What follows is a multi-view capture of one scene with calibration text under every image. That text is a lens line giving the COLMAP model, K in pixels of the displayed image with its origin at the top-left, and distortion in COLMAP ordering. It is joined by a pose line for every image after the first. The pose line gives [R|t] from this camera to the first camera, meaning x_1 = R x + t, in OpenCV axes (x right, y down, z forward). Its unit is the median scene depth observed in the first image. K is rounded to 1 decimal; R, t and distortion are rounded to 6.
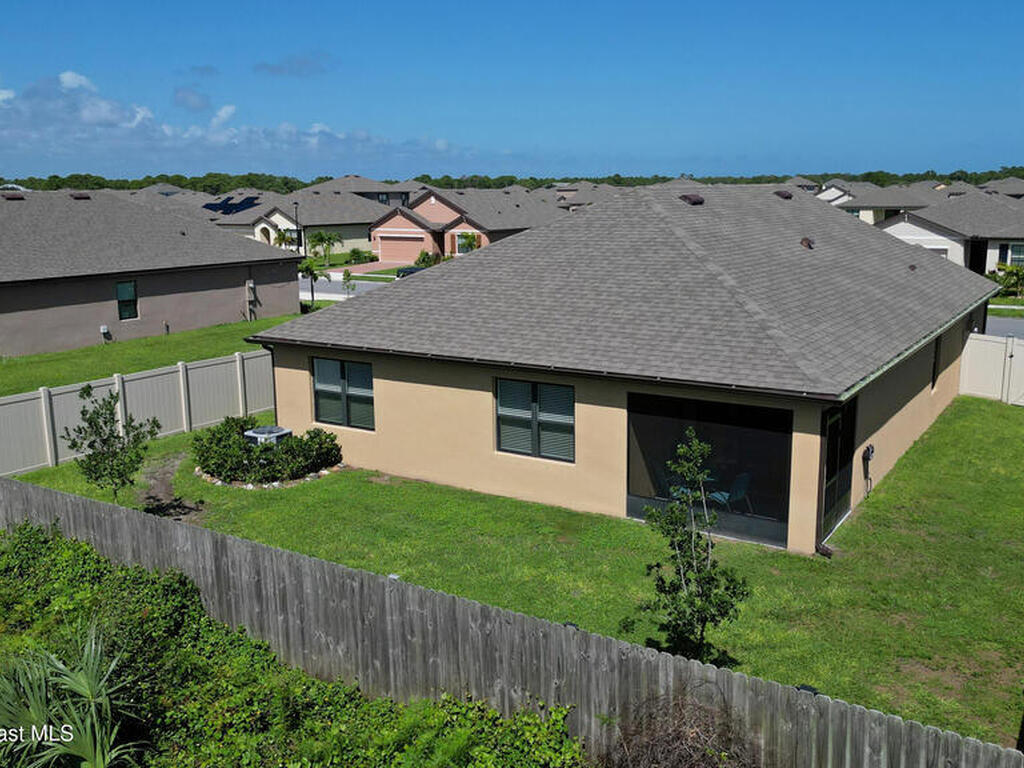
lens RADIAL K [[955.3, 0, 512.0], [0, 955.3, 384.0], [0, 0, 1]] dist [0.053232, -0.005263]
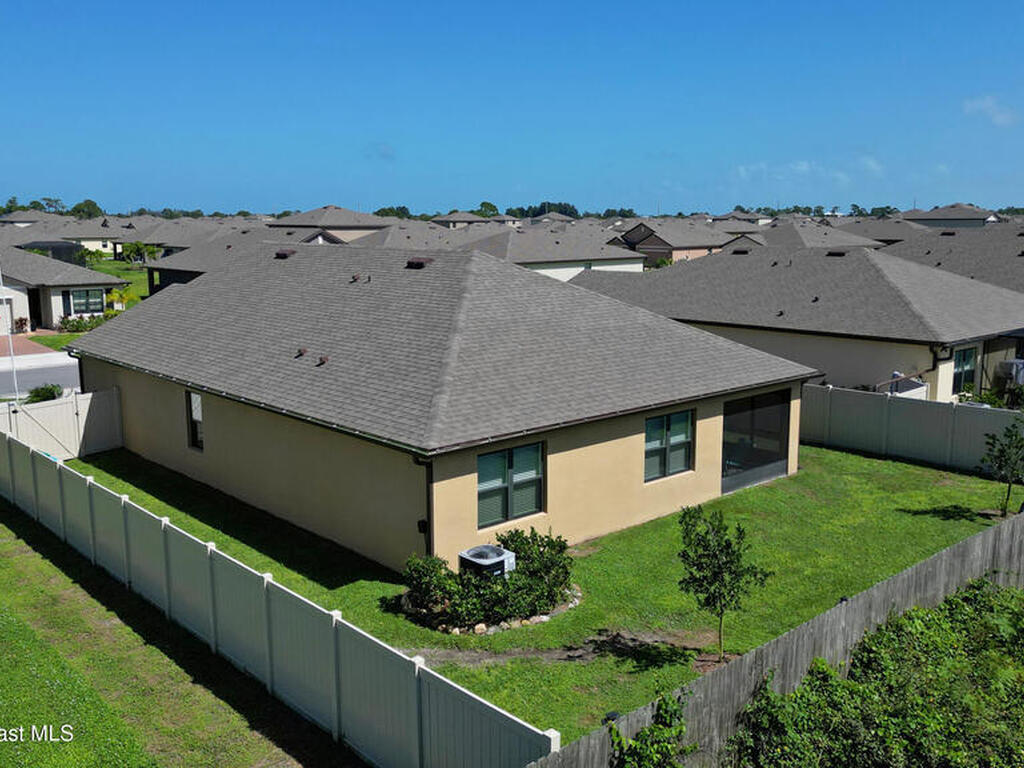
lens RADIAL K [[955.3, 0, 512.0], [0, 955.3, 384.0], [0, 0, 1]] dist [0.053232, -0.005263]
pose [[0.256215, -0.153520, 0.954351, -1.136678], [0.190044, 0.976038, 0.105987, -0.197746], [-0.947754, 0.154213, 0.279251, 0.822899]]
